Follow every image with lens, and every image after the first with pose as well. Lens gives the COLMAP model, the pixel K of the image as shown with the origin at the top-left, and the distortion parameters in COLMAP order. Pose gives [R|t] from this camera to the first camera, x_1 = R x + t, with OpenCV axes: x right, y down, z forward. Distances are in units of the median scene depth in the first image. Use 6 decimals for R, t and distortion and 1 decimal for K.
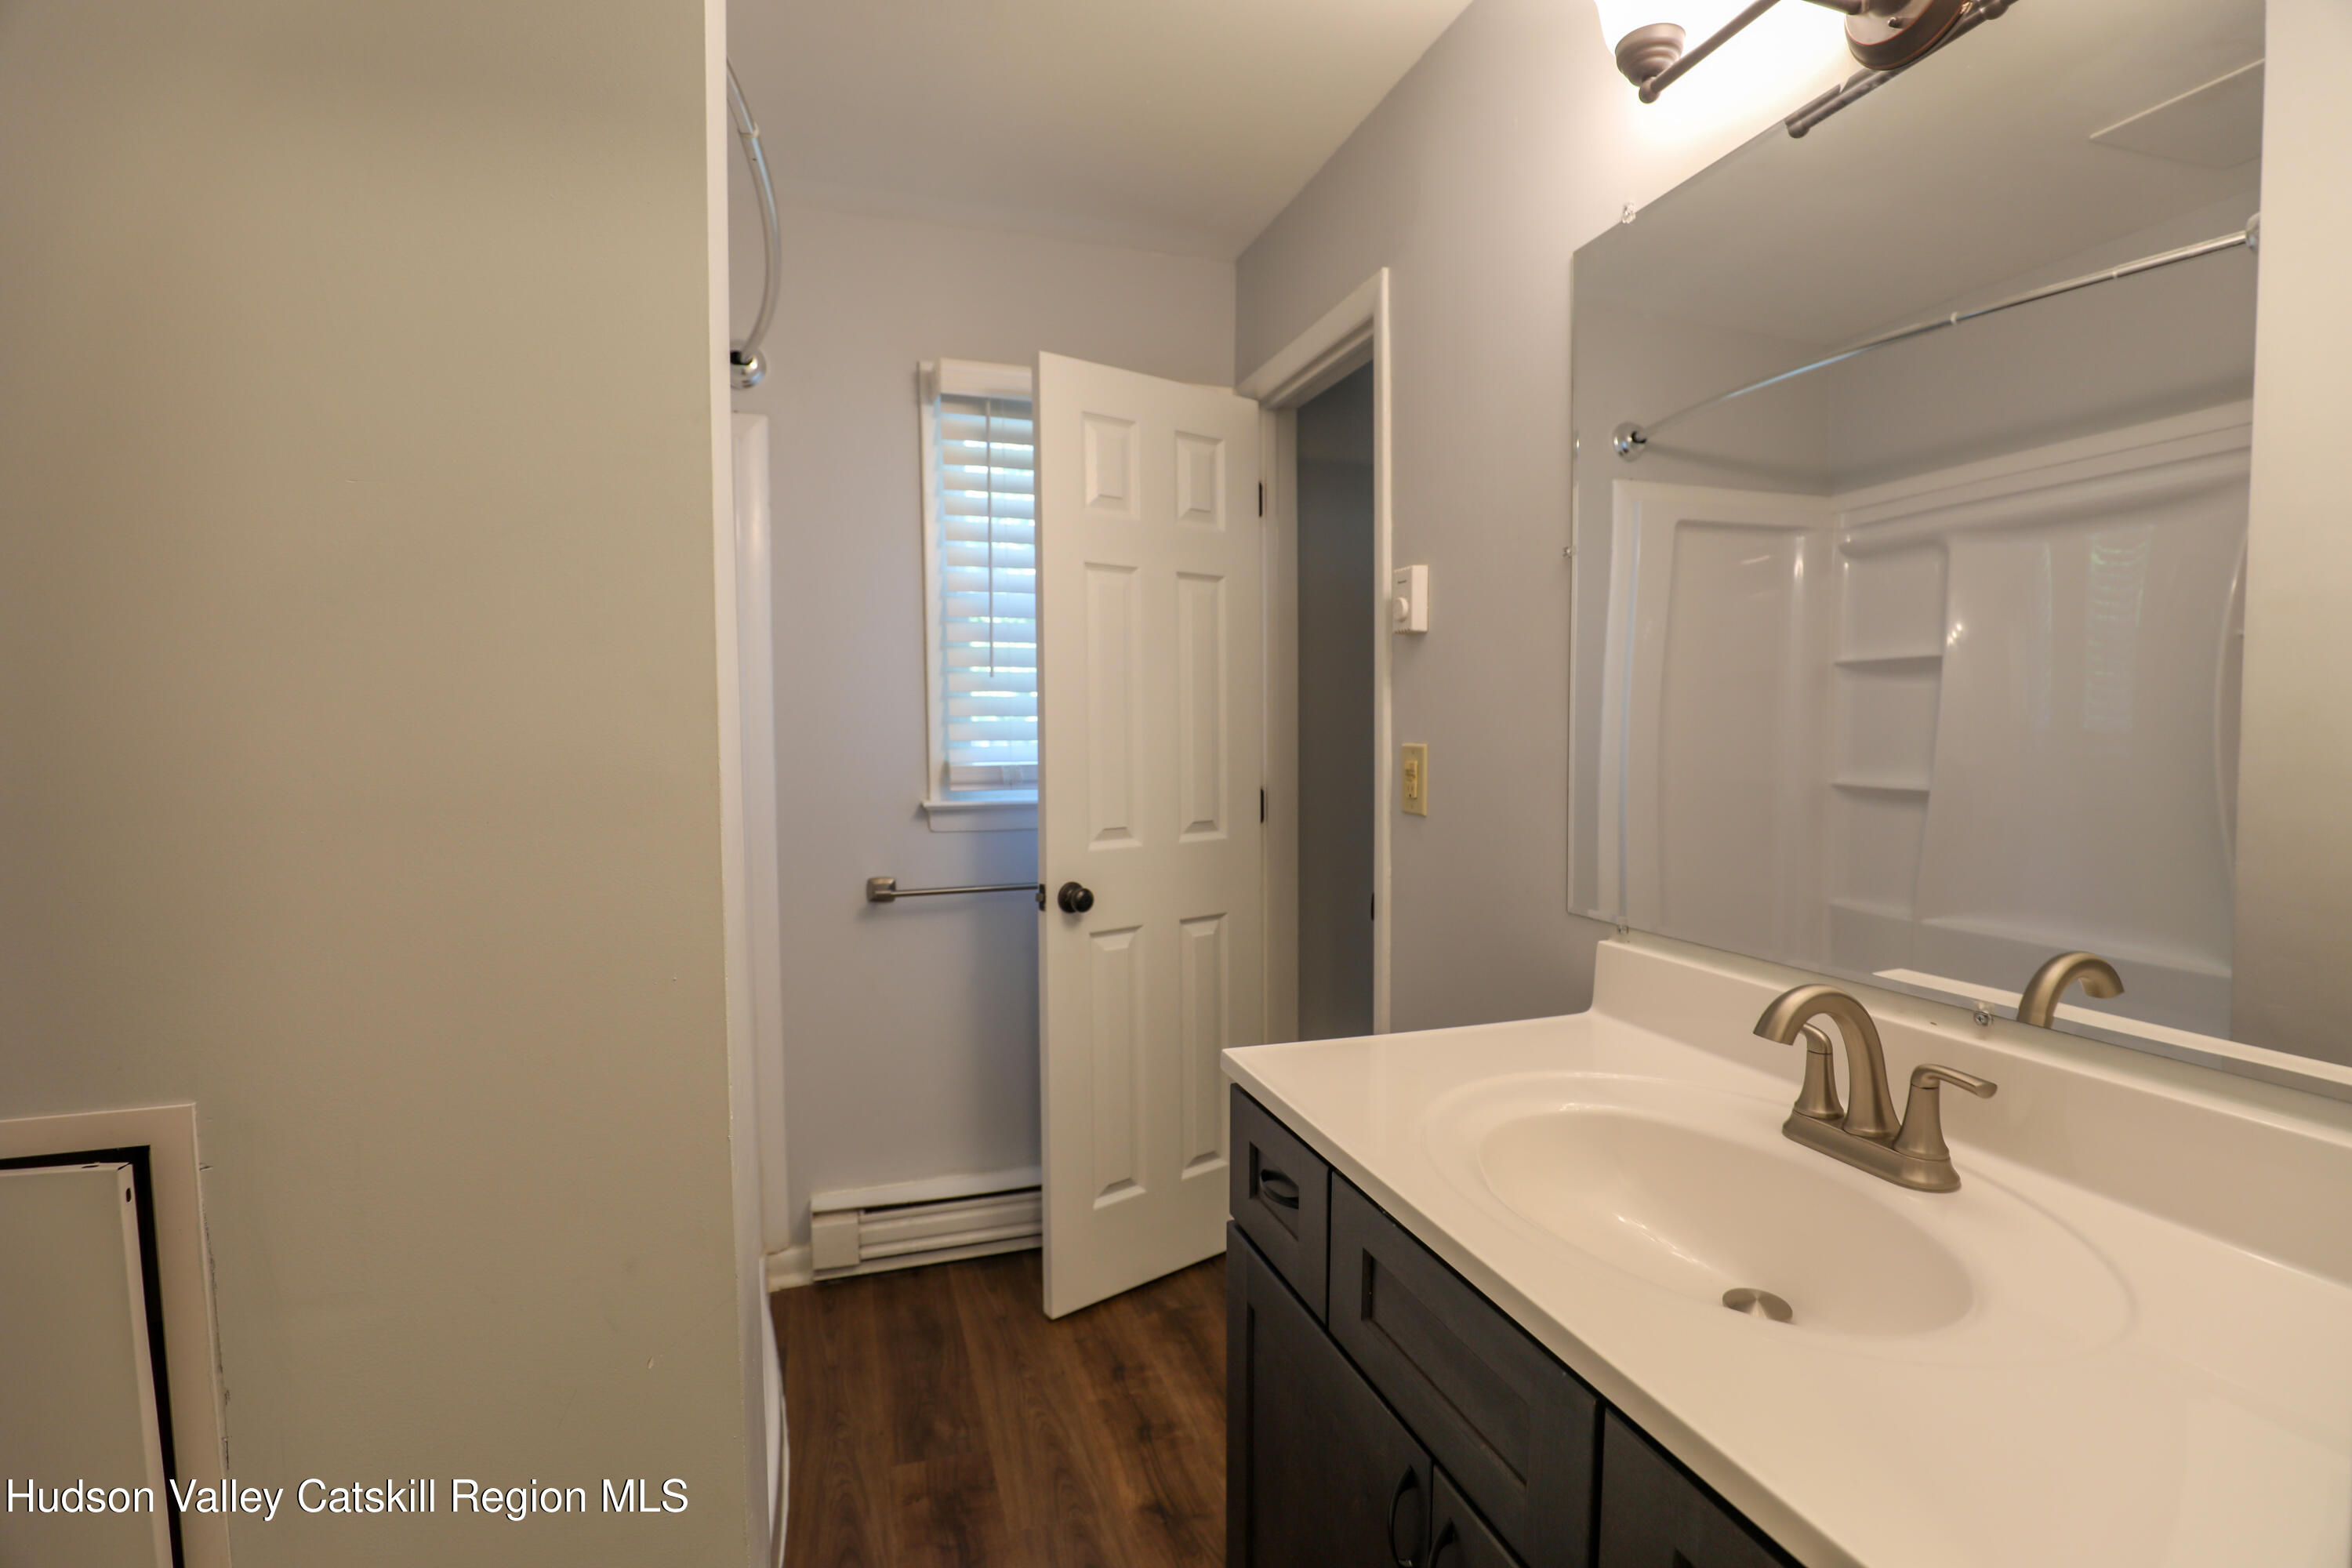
lens RADIAL K [[1076.7, 0, 1161.2], [0, 1076.7, 789.5], [0, 0, 1]] dist [-0.036777, 0.006746]
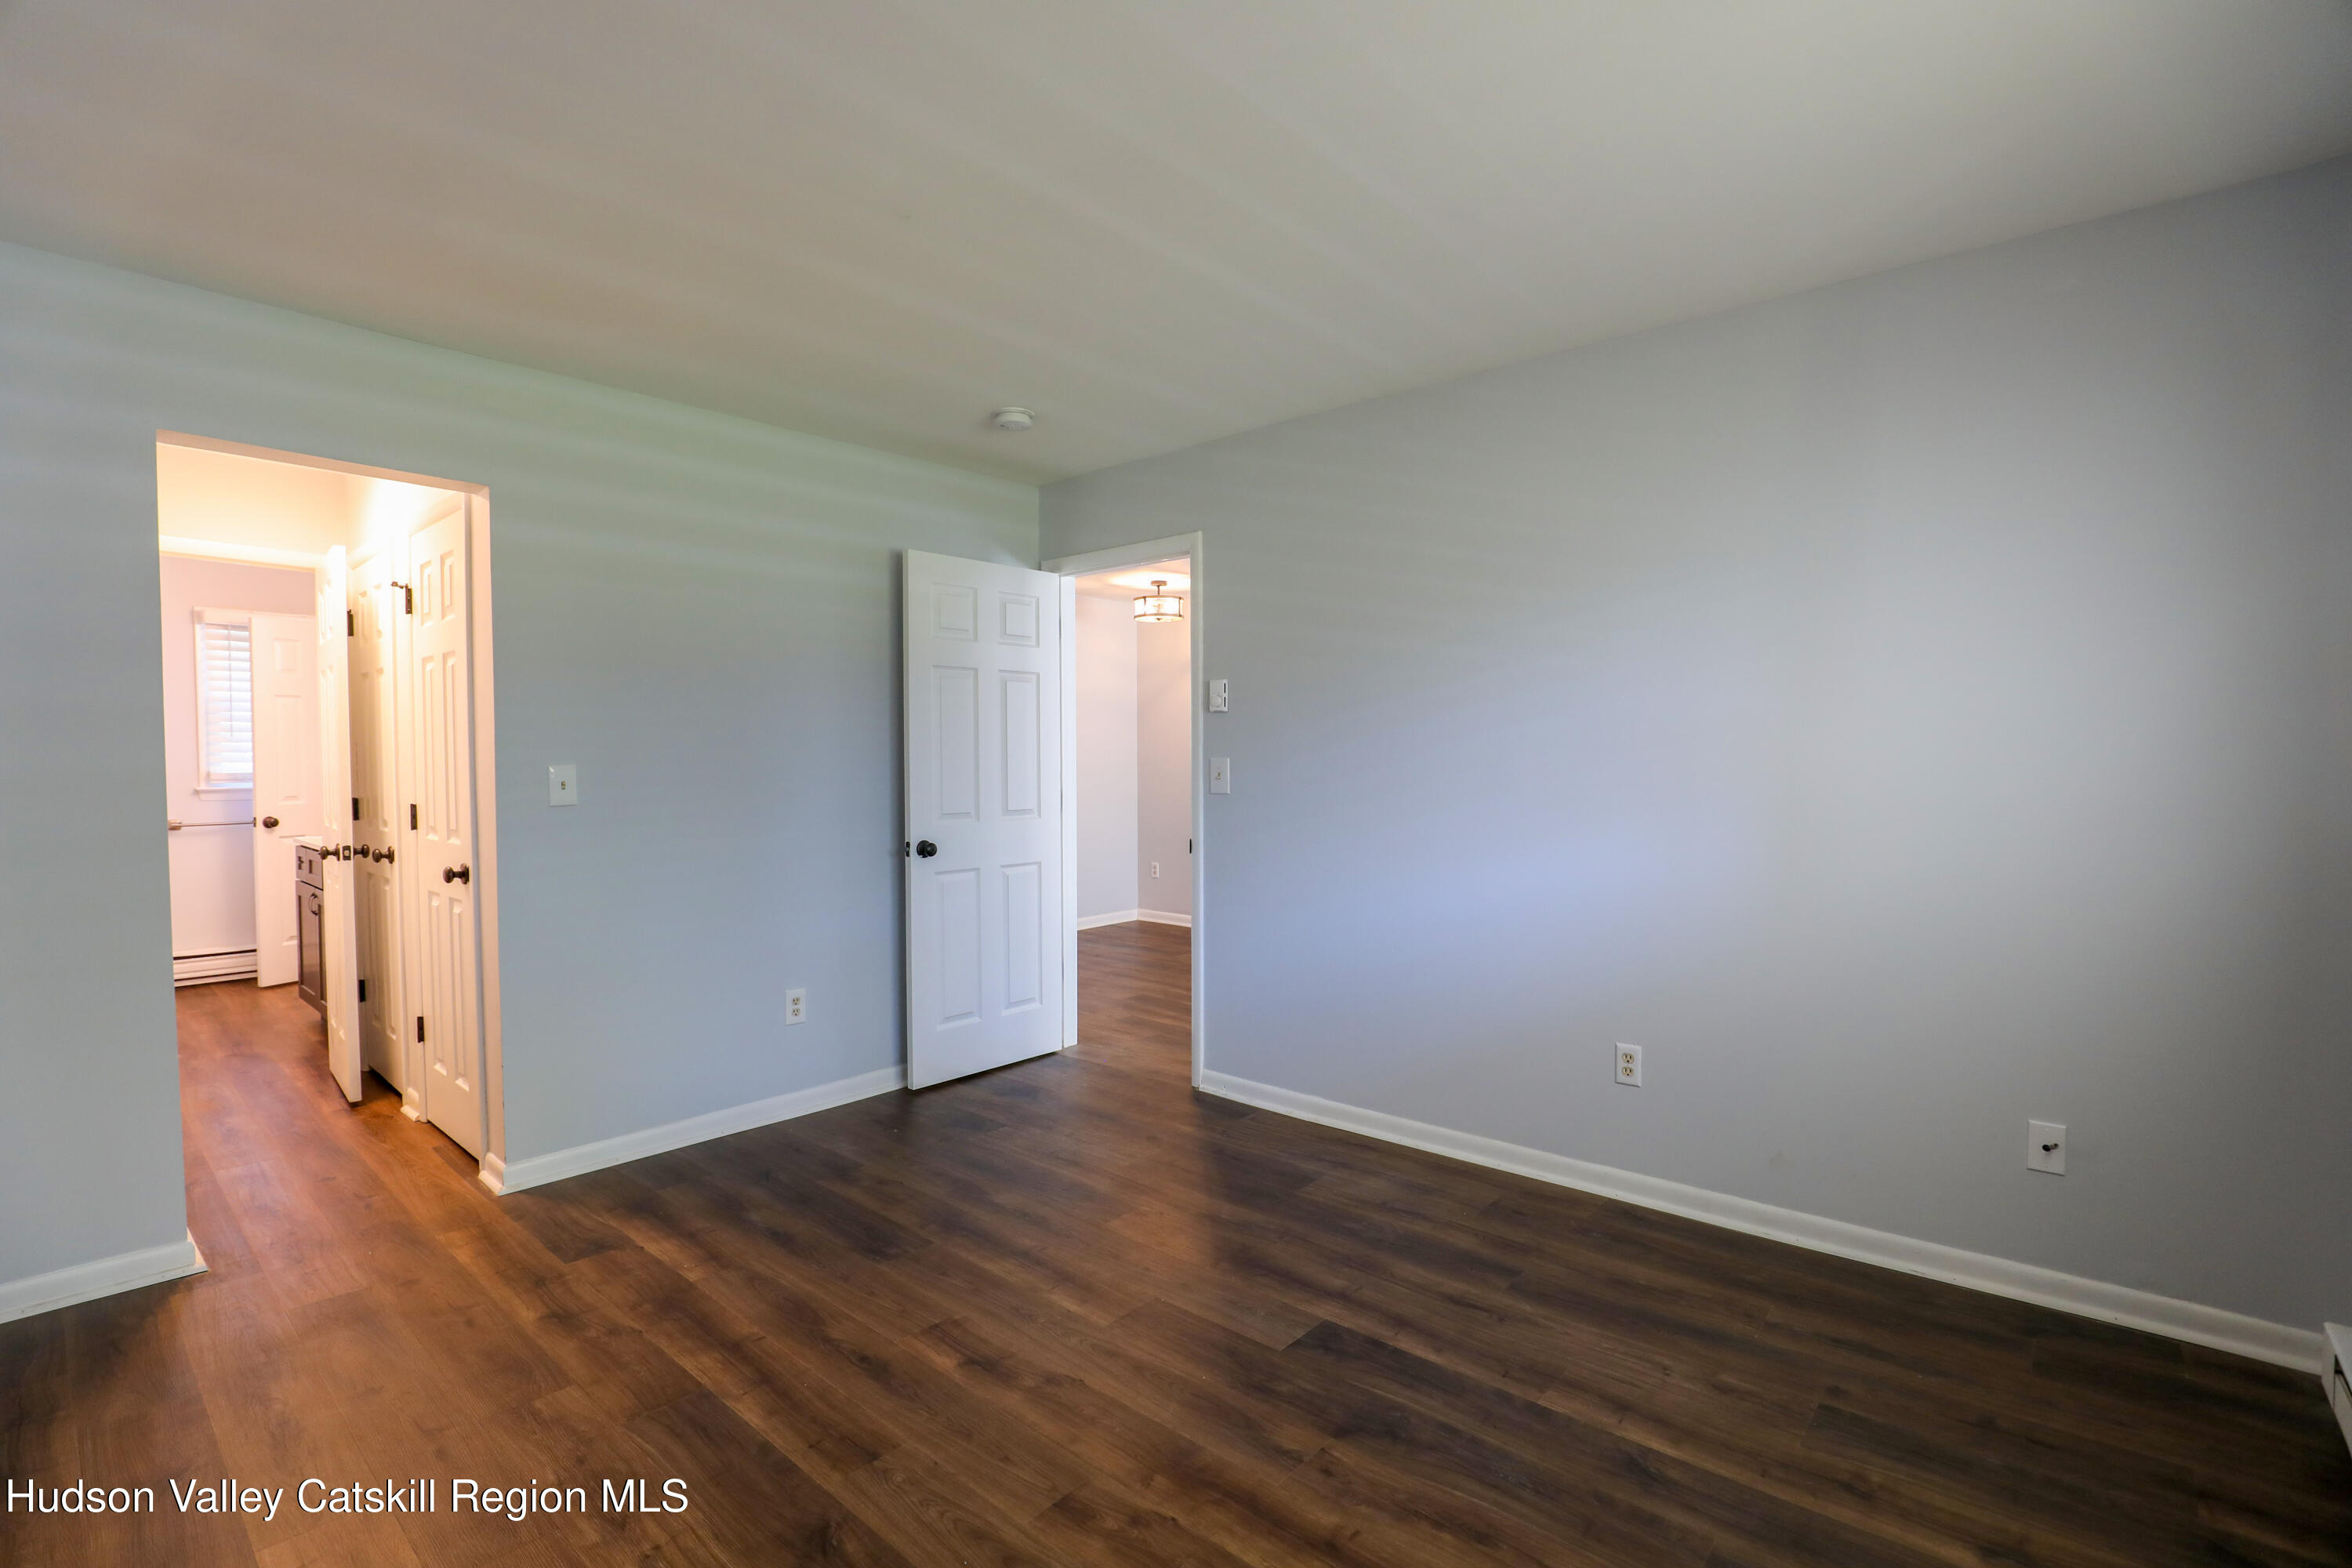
lens RADIAL K [[1076.7, 0, 1161.2], [0, 1076.7, 789.5], [0, 0, 1]] dist [-0.036777, 0.006746]
pose [[0.860828, -0.009406, 0.508809, 0.452214], [0.021660, 0.999600, -0.018165, 0.106467], [-0.508435, 0.026658, 0.860688, -2.159443]]
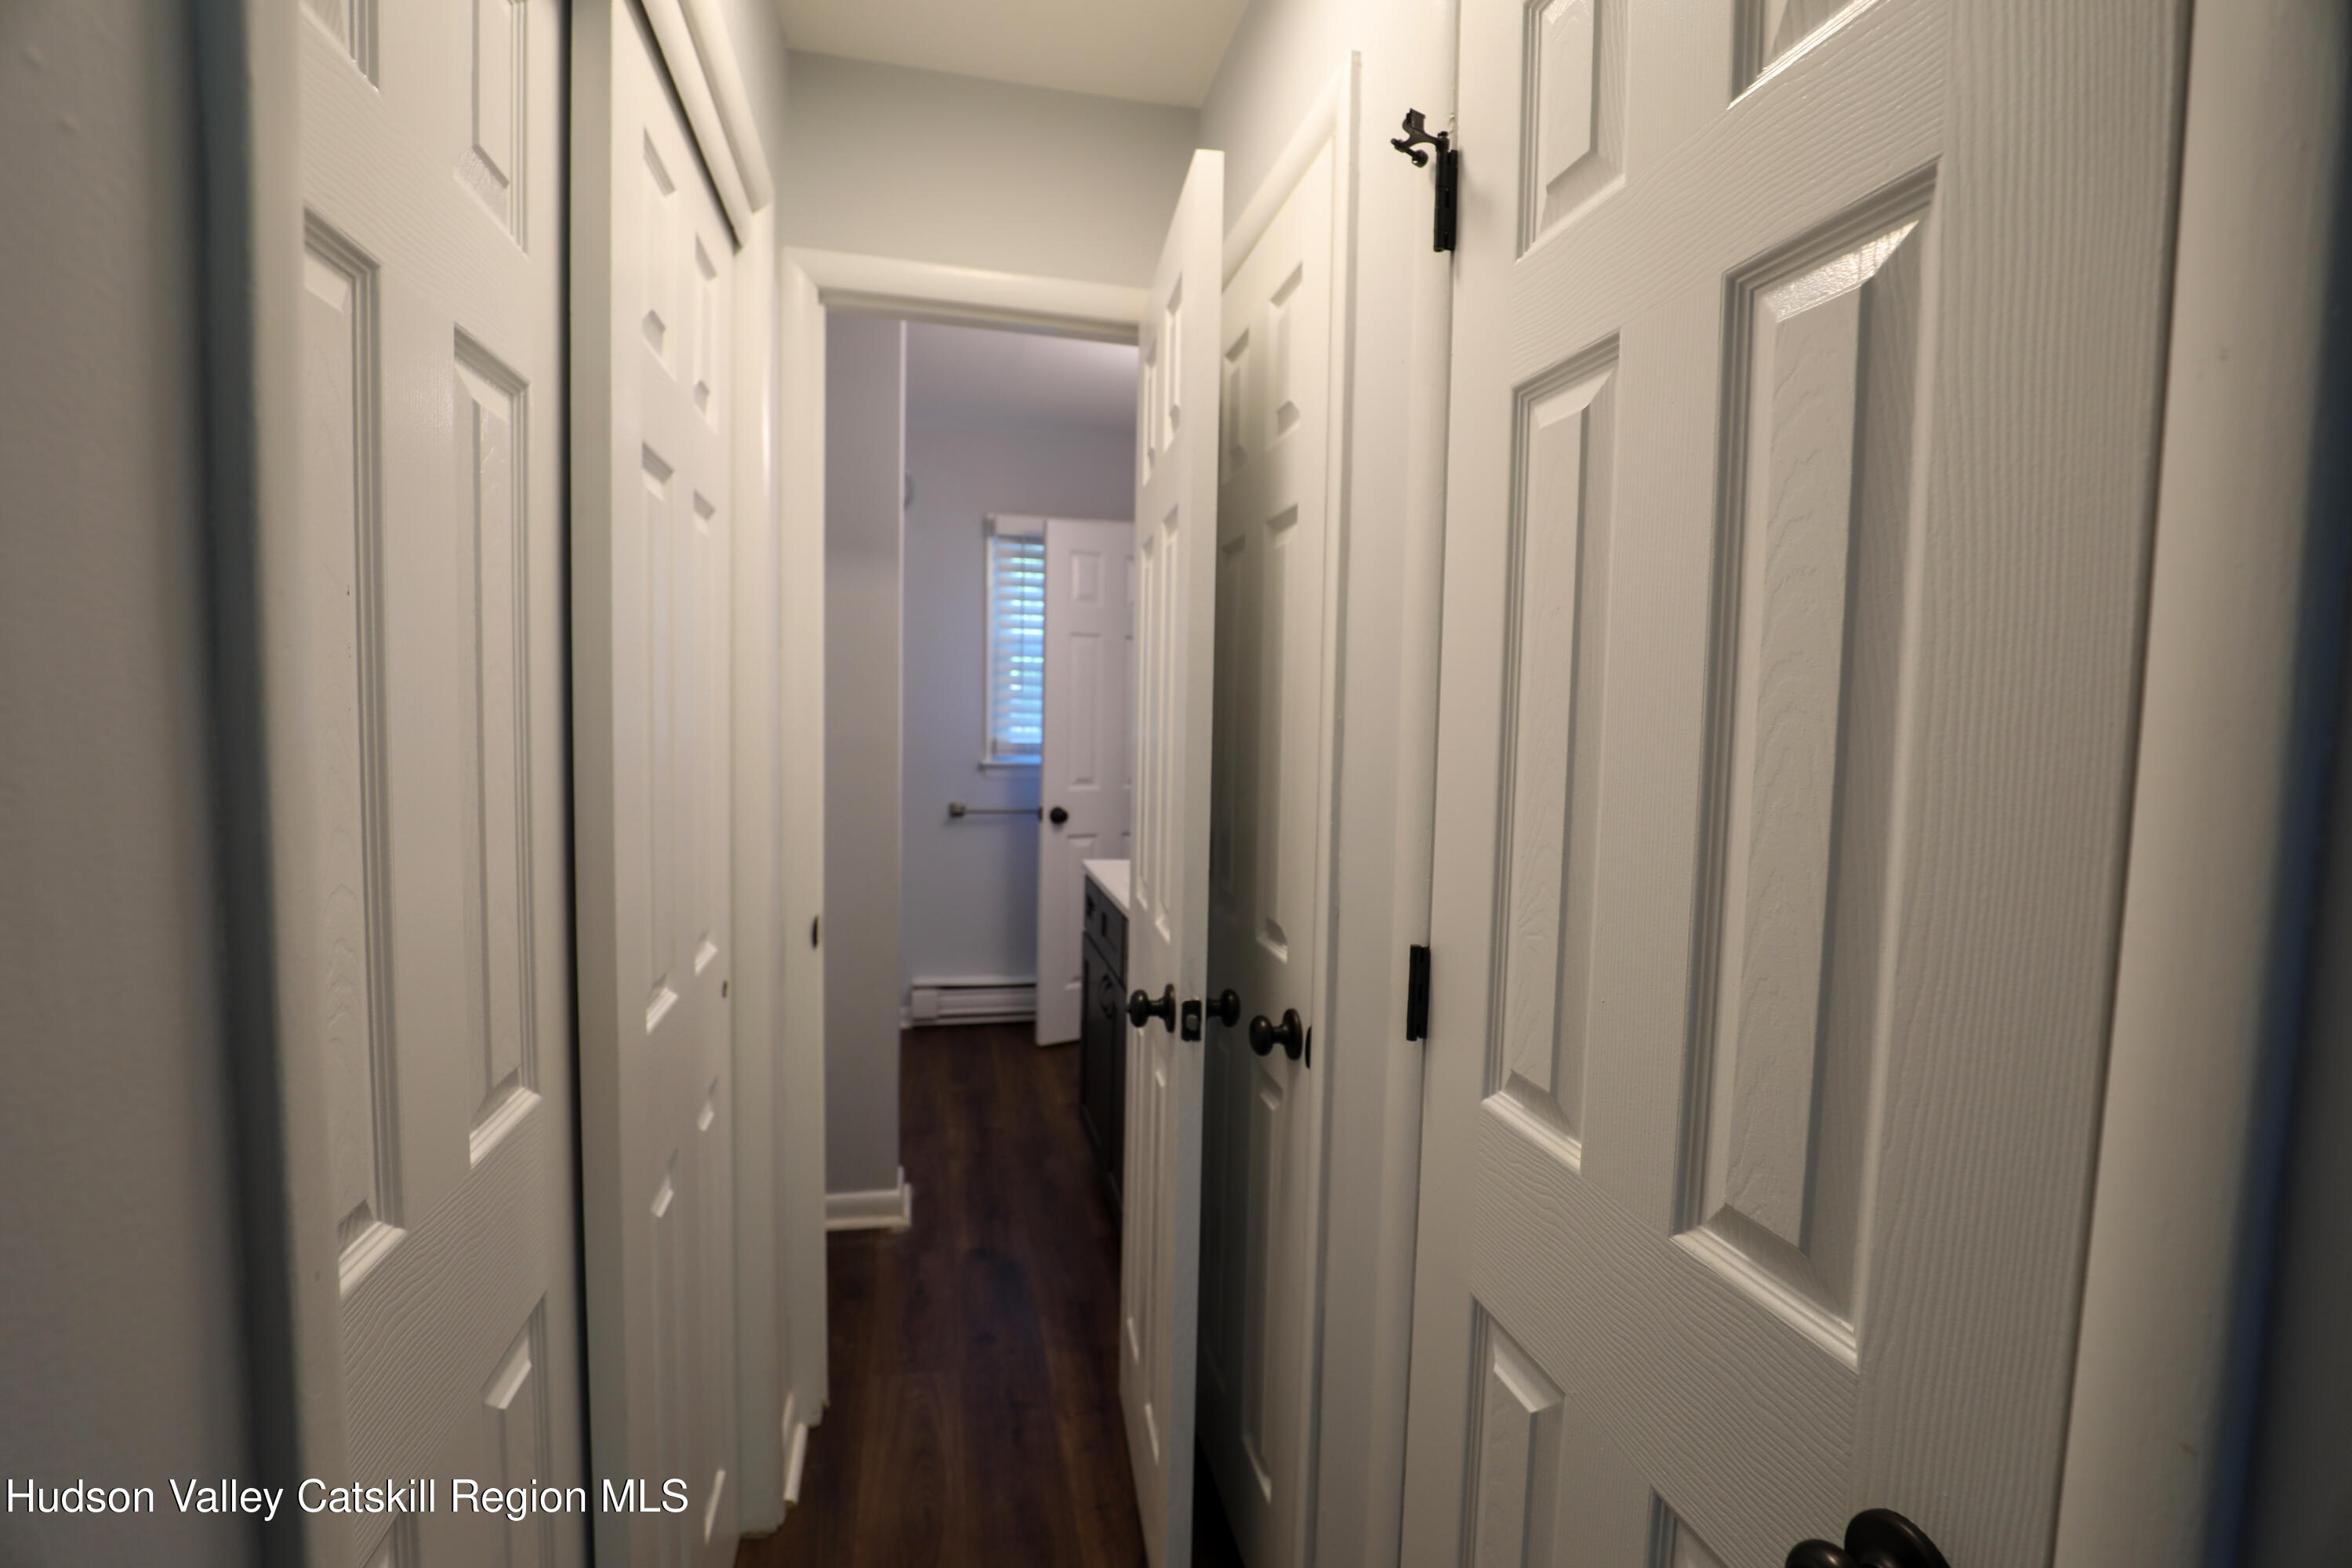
lens RADIAL K [[1076.7, 0, 1161.2], [0, 1076.7, 789.5], [0, 0, 1]] dist [-0.036777, 0.006746]
pose [[0.995540, 0.035815, -0.087273, 0.236536], [-0.033984, 0.999172, 0.022377, 0.008518], [0.088002, -0.019311, 0.995933, -0.762363]]
